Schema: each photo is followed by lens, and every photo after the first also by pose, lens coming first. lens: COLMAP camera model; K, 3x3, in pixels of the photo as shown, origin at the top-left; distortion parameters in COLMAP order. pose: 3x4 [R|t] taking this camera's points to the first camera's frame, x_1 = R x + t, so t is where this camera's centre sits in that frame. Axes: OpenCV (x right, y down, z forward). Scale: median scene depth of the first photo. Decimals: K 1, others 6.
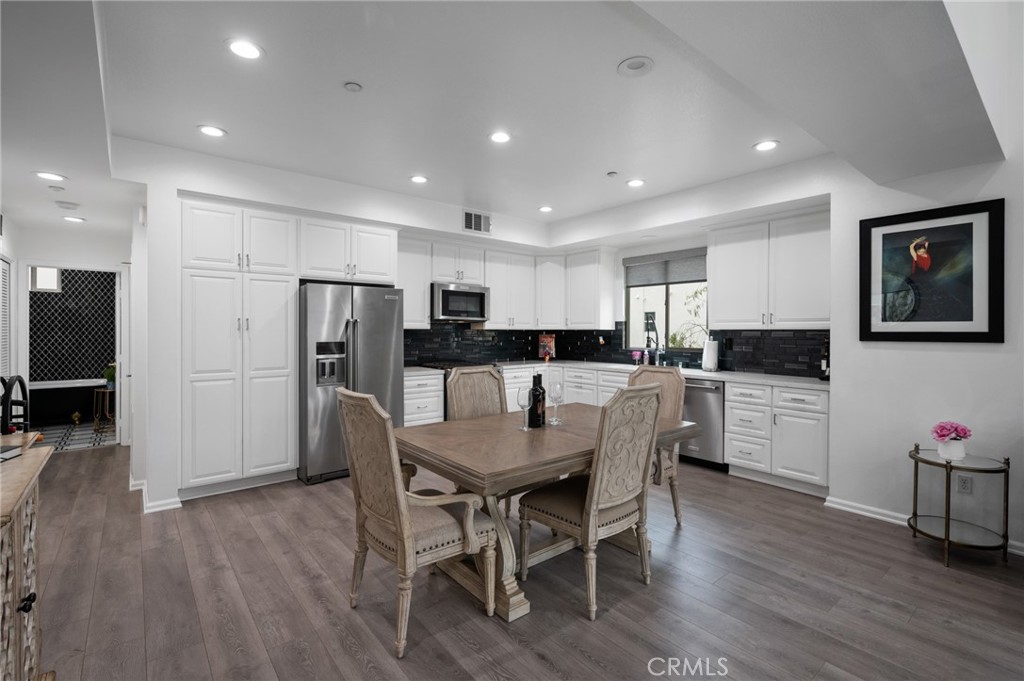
lens RADIAL K [[463.2, 0, 512.8], [0, 463.2, 331.3], [0, 0, 1]] dist [0.002155, -0.000043]
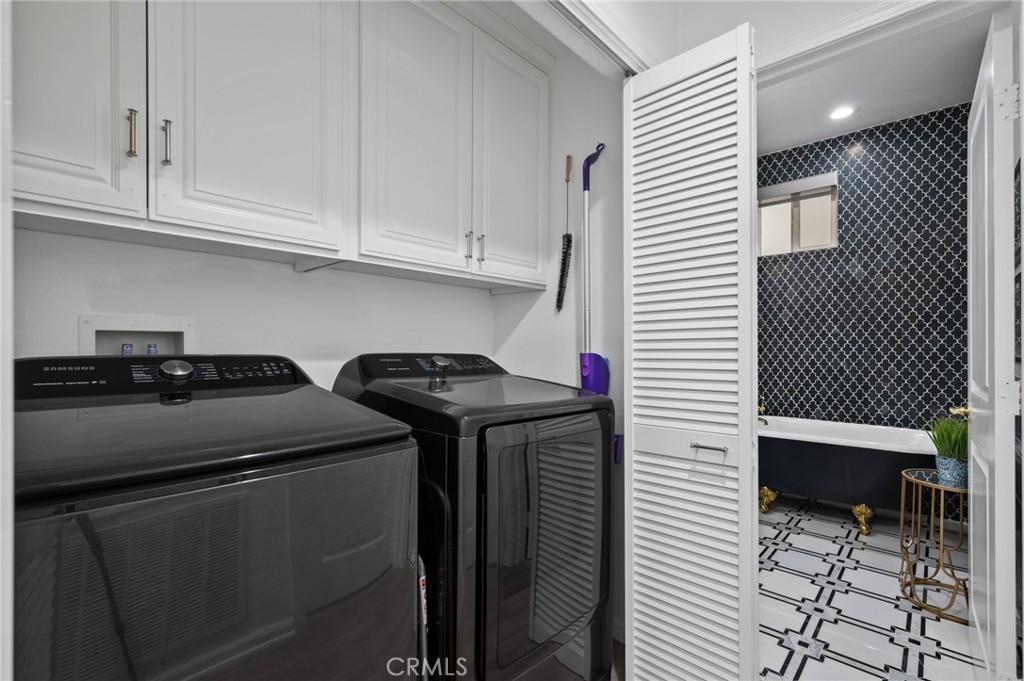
lens RADIAL K [[463.2, 0, 508.9], [0, 463.2, 348.4], [0, 0, 1]] dist [0.002155, -0.000043]
pose [[0.132605, -0.005264, -0.991155, -0.516288], [0.000104, 0.999986, -0.005297, 0.028938], [0.991169, 0.000599, 0.132604, 0.573478]]
